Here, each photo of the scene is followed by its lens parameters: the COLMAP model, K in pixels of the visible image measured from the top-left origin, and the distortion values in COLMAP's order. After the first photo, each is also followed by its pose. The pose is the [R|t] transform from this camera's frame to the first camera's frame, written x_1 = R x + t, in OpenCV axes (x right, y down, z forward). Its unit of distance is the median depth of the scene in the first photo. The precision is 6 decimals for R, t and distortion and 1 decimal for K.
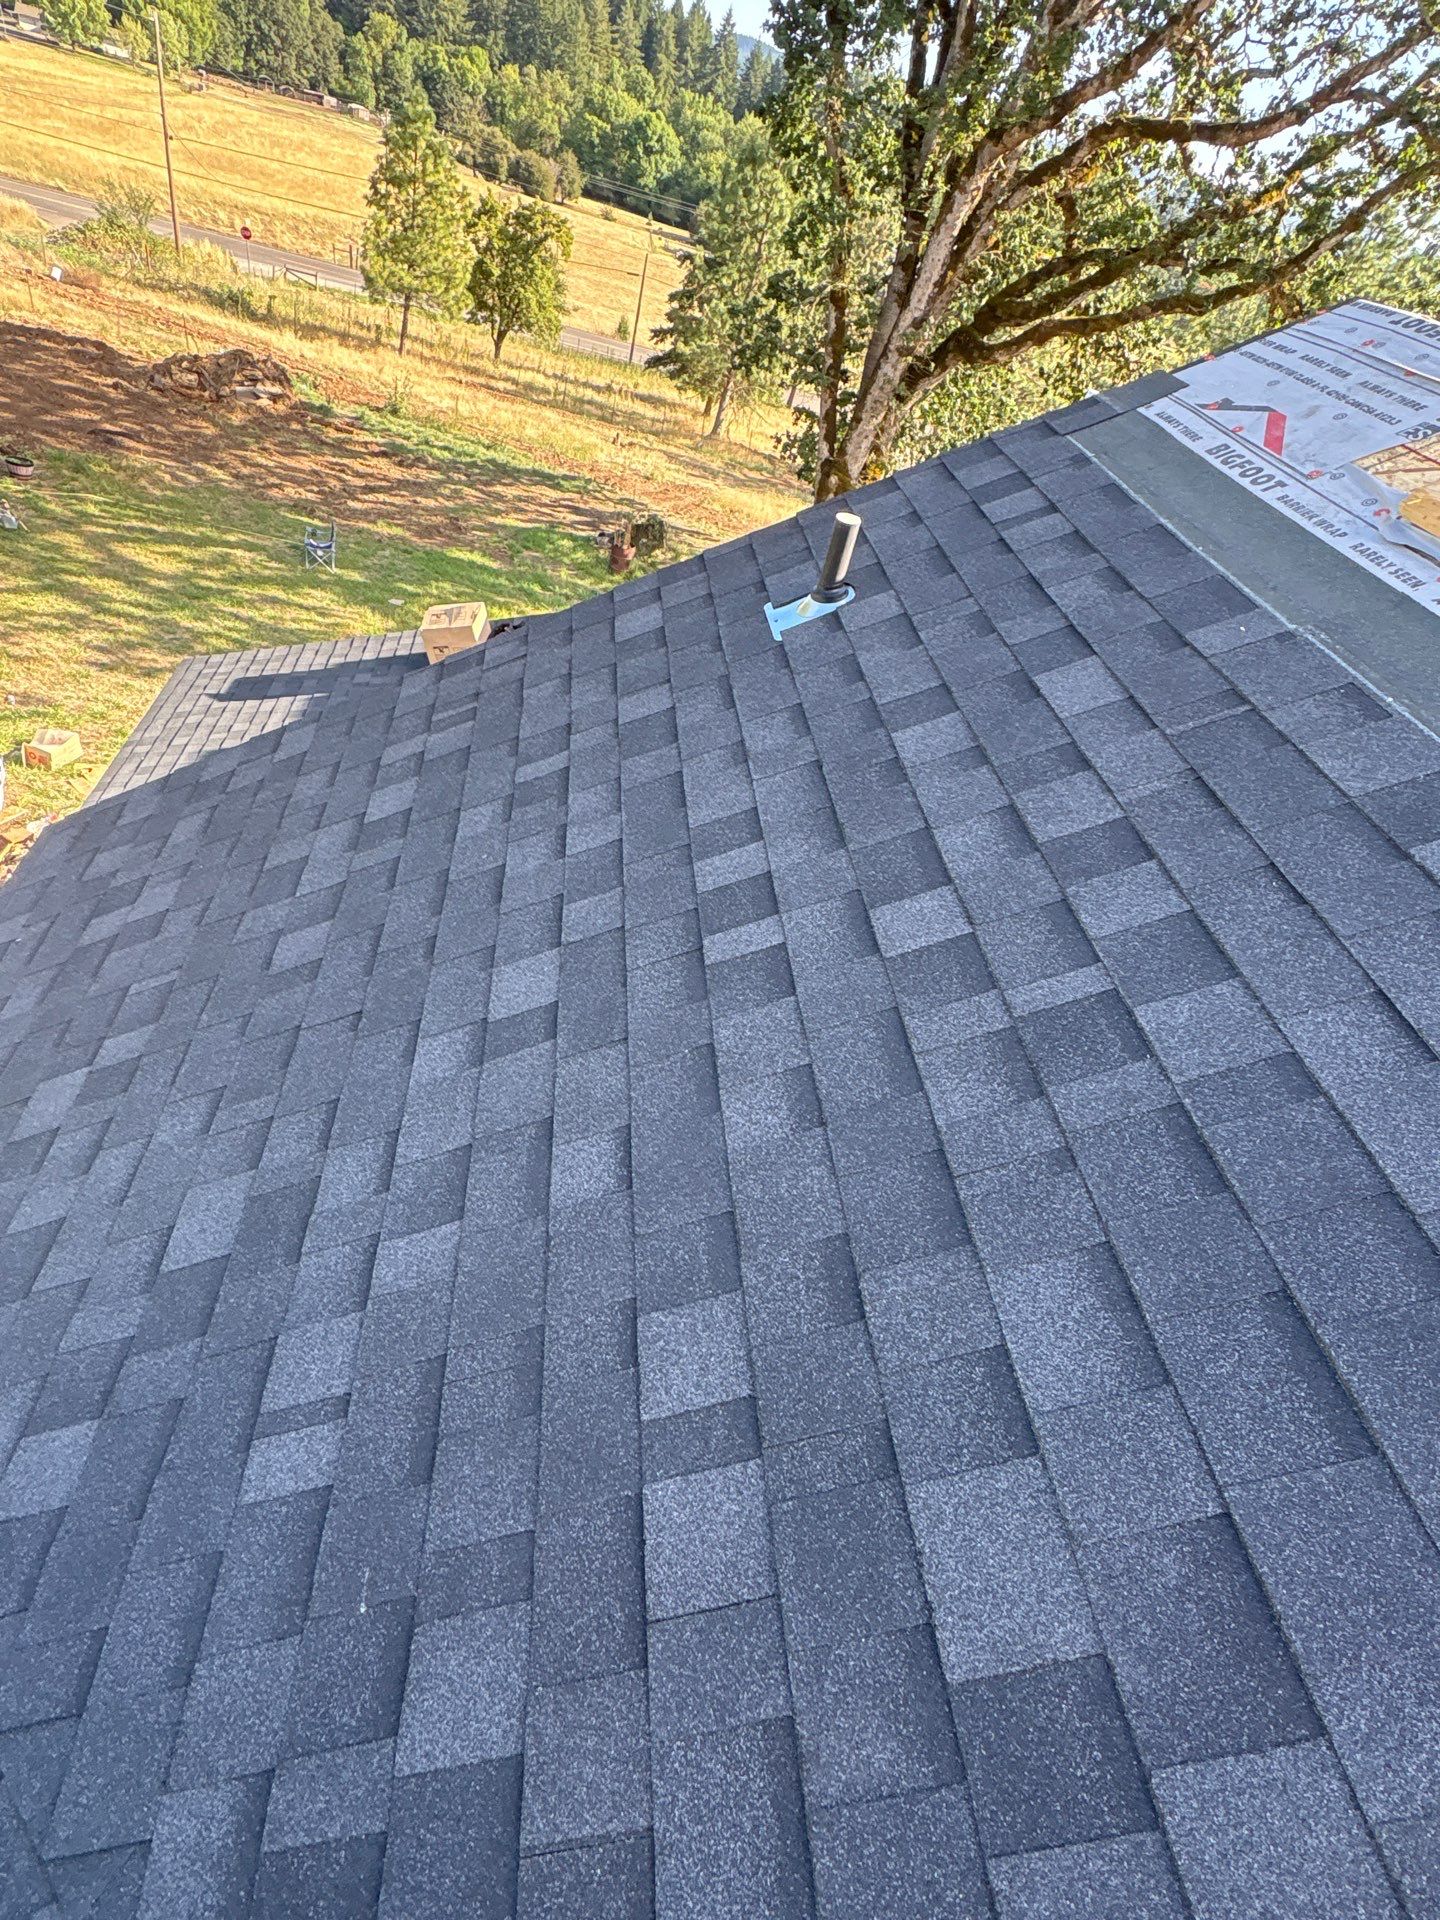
lens RADIAL K [[995.6, 0, 720.0], [0, 995.6, 960.0], [0, 0, 1]] dist [0.000850, 0.000419]
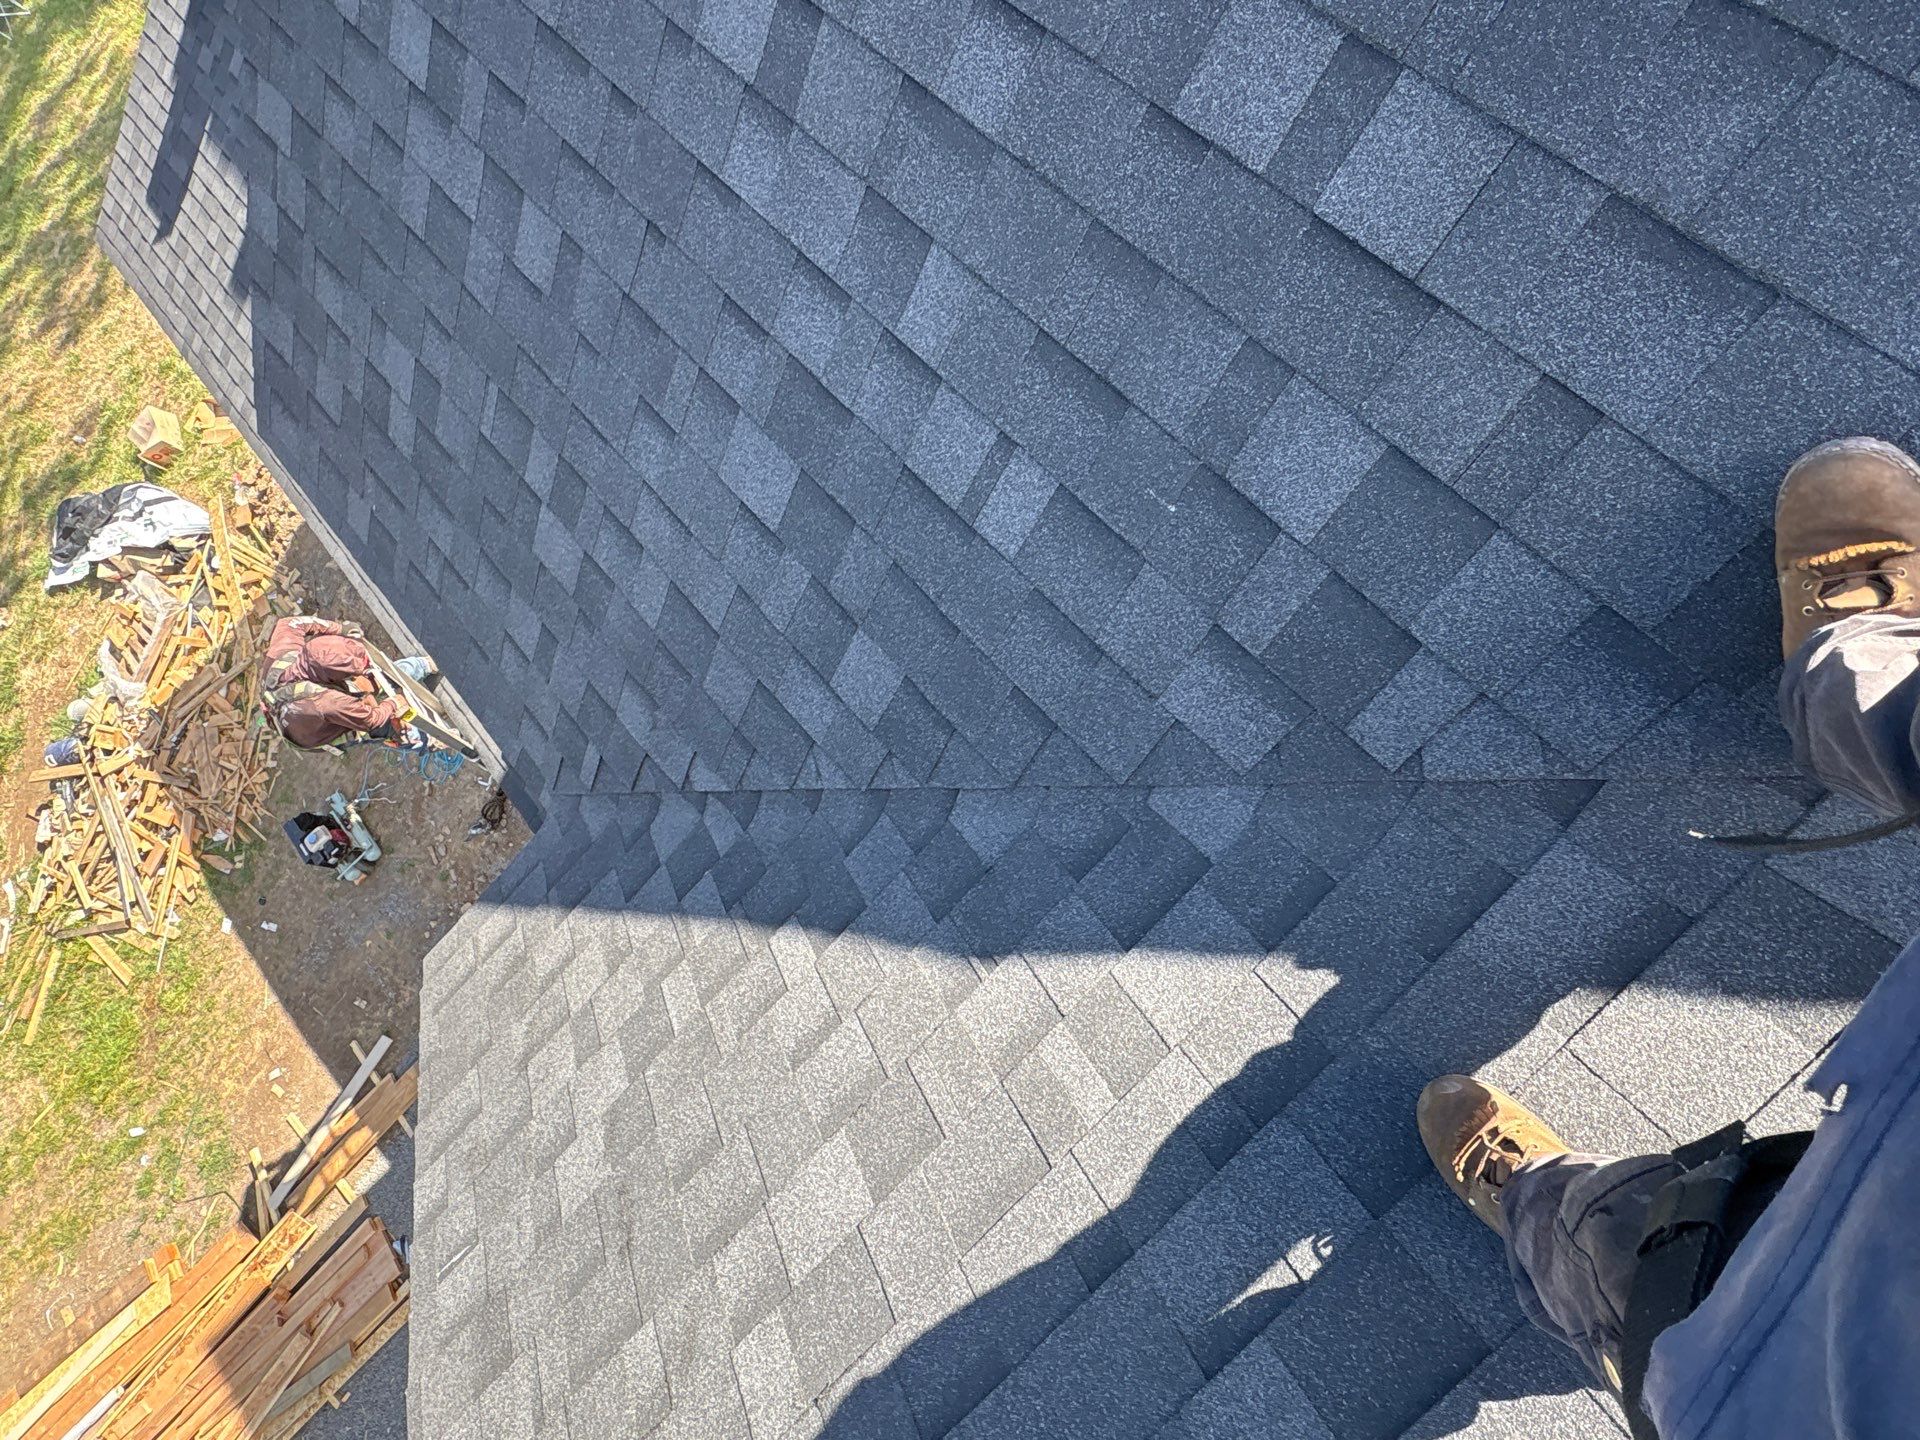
lens RADIAL K [[995.6, 0, 954.4], [0, 995.6, 720.7], [0, 0, 1]] dist [0.000850, 0.000419]
pose [[0.660548, -0.661958, -0.354242, -0.207118], [0.735013, 0.473964, 0.484886, 0.040976], [-0.153076, -0.580663, 0.799624, 0.020067]]
